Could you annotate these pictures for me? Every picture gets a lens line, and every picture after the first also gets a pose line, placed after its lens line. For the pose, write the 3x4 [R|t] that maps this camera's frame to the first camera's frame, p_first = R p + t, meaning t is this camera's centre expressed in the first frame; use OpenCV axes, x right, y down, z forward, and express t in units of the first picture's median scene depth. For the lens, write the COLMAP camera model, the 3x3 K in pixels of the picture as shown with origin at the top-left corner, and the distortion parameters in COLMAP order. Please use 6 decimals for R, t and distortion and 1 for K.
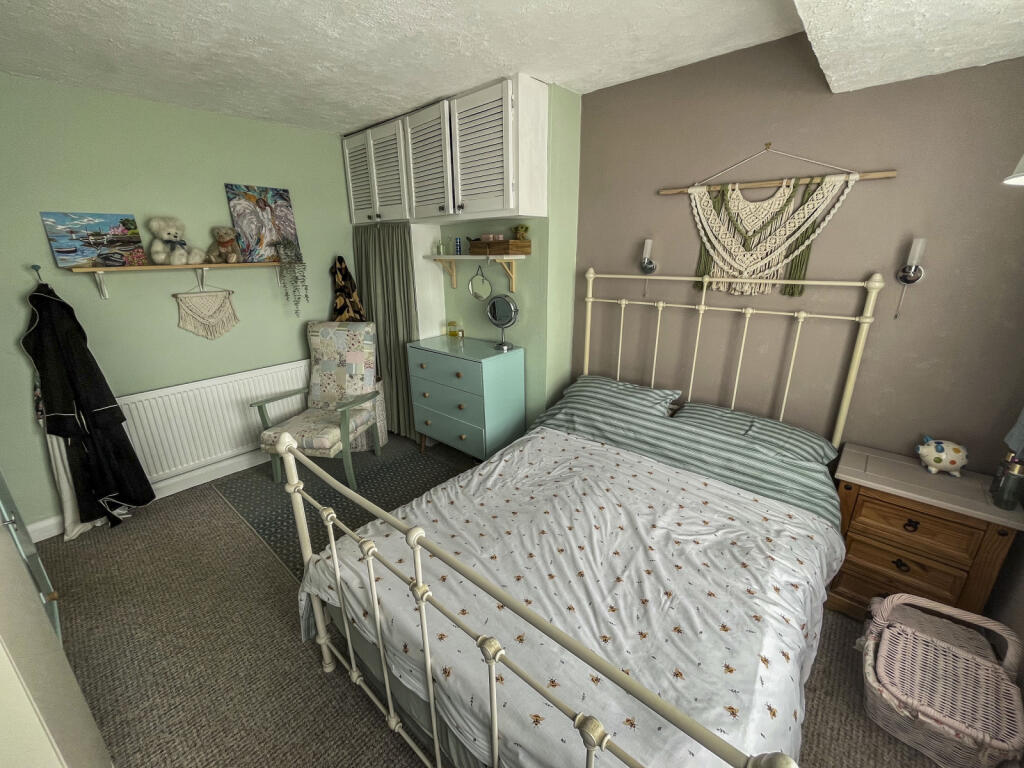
lens RADIAL K [[412.1, 0, 511.1], [0, 412.1, 386.2], [0, 0, 1]] dist [0.002352, 0.000115]
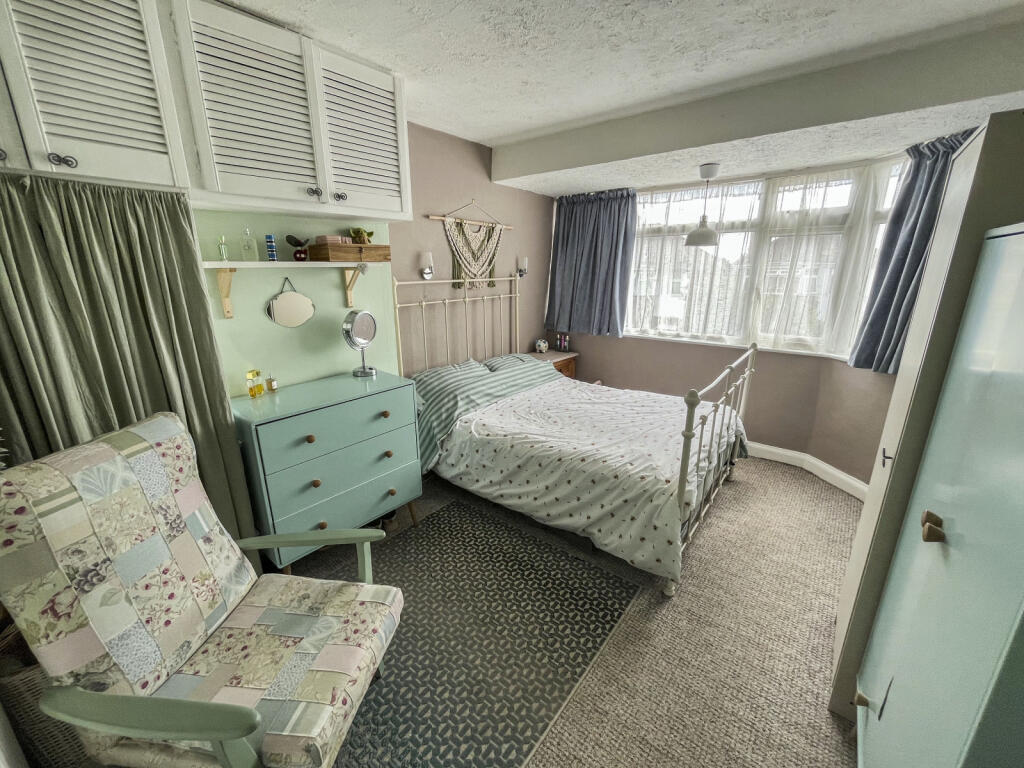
lens RADIAL K [[412.1, 0, 511.2], [0, 412.1, 382.7], [0, 0, 1]] dist [0.002352, 0.000115]
pose [[-0.039594, -0.262786, 0.964041, -1.118875], [0.313115, 0.912942, 0.261717, -0.268944], [-0.948889, 0.312219, 0.046135, 0.923334]]
